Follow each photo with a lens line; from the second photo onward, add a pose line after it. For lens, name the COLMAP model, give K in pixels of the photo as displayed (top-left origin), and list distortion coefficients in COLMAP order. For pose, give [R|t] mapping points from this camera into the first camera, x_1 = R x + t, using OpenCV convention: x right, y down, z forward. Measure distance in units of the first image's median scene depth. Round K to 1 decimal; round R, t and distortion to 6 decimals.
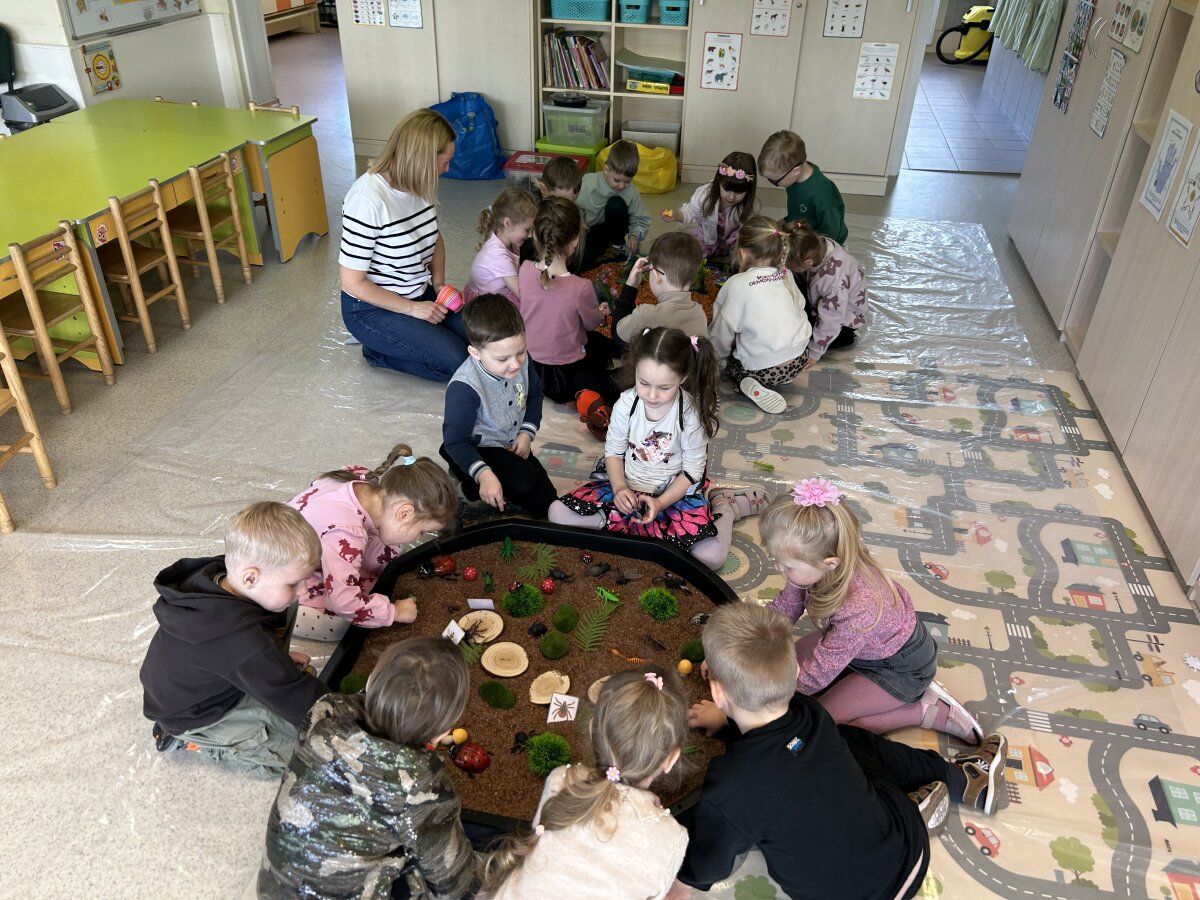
lens RADIAL K [[917.3, 0, 601.2], [0, 917.3, 449.6], [0, 0, 1]] dist [0.022530, -0.023182]
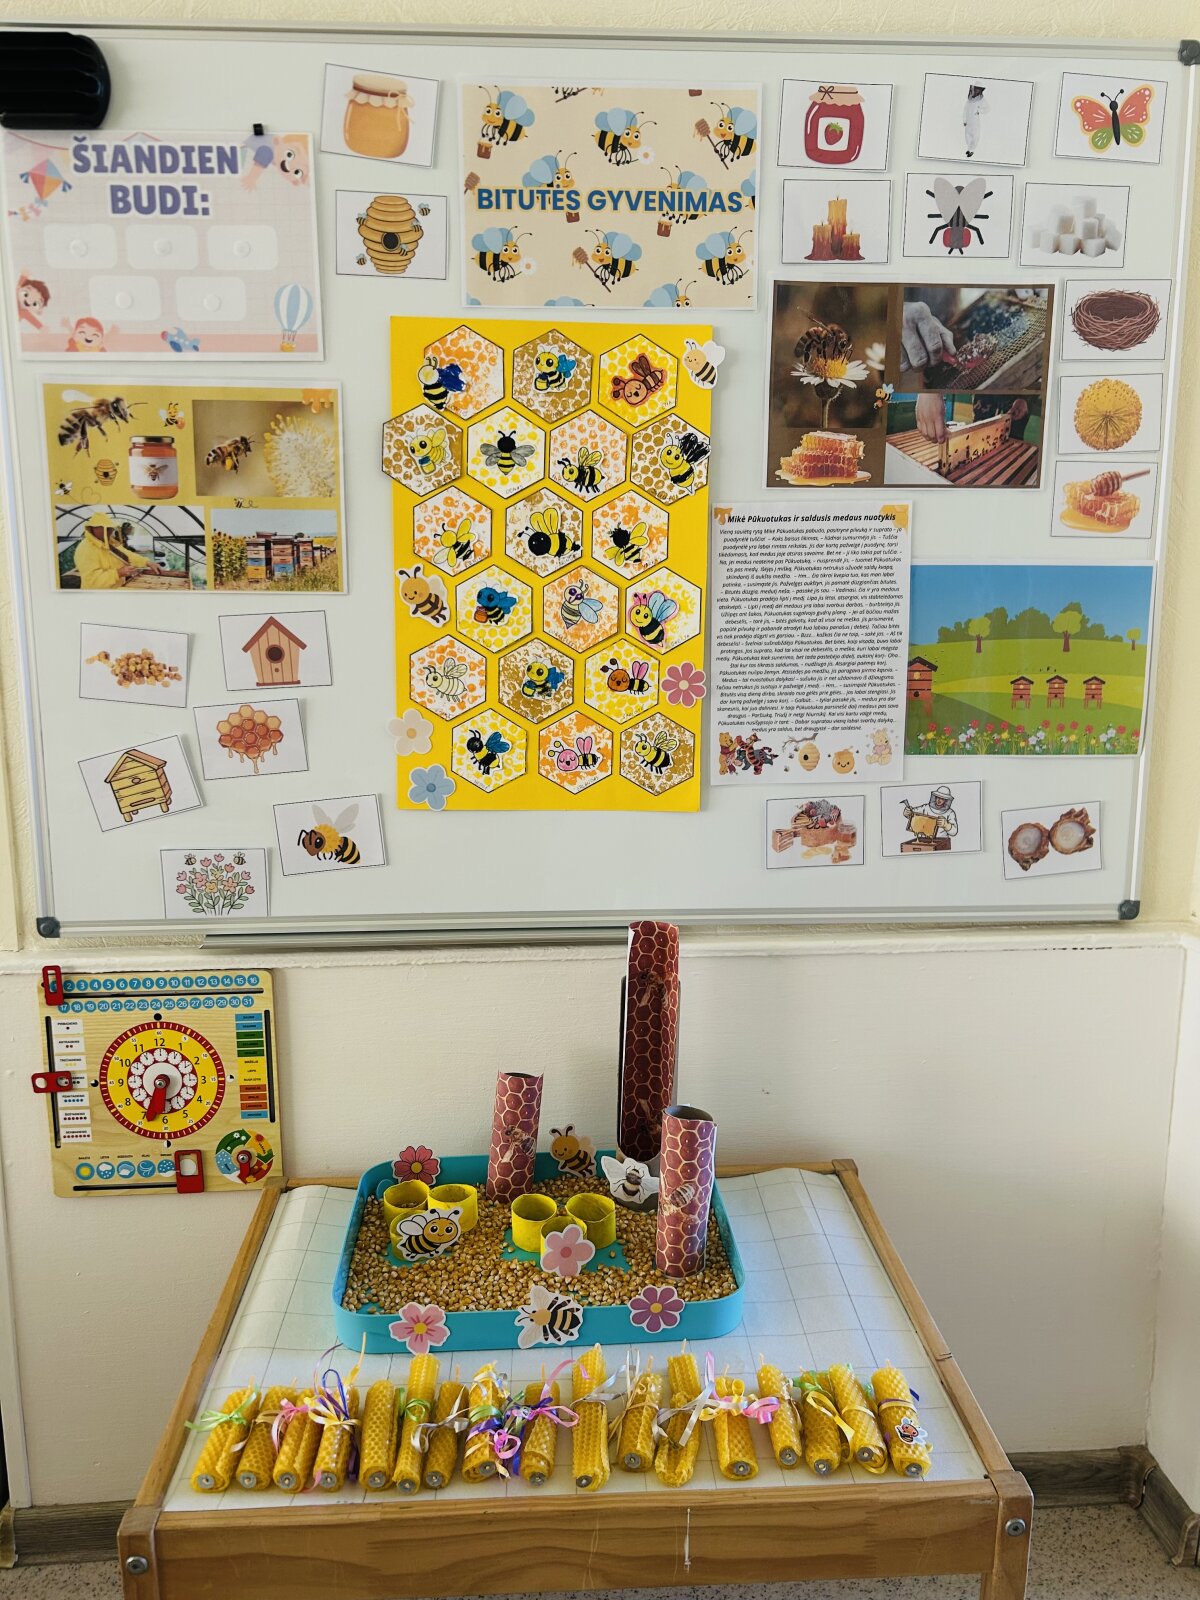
lens RADIAL K [[1223.1, 0, 599.9], [0, 1223.1, 799.6], [0, 0, 1]] dist [0.022530, -0.023182]
pose [[0.270139, 0.268922, -0.924503, -0.308977], [-0.509110, 0.854883, 0.099909, -0.524150], [0.817210, 0.443684, 0.367848, 0.948712]]
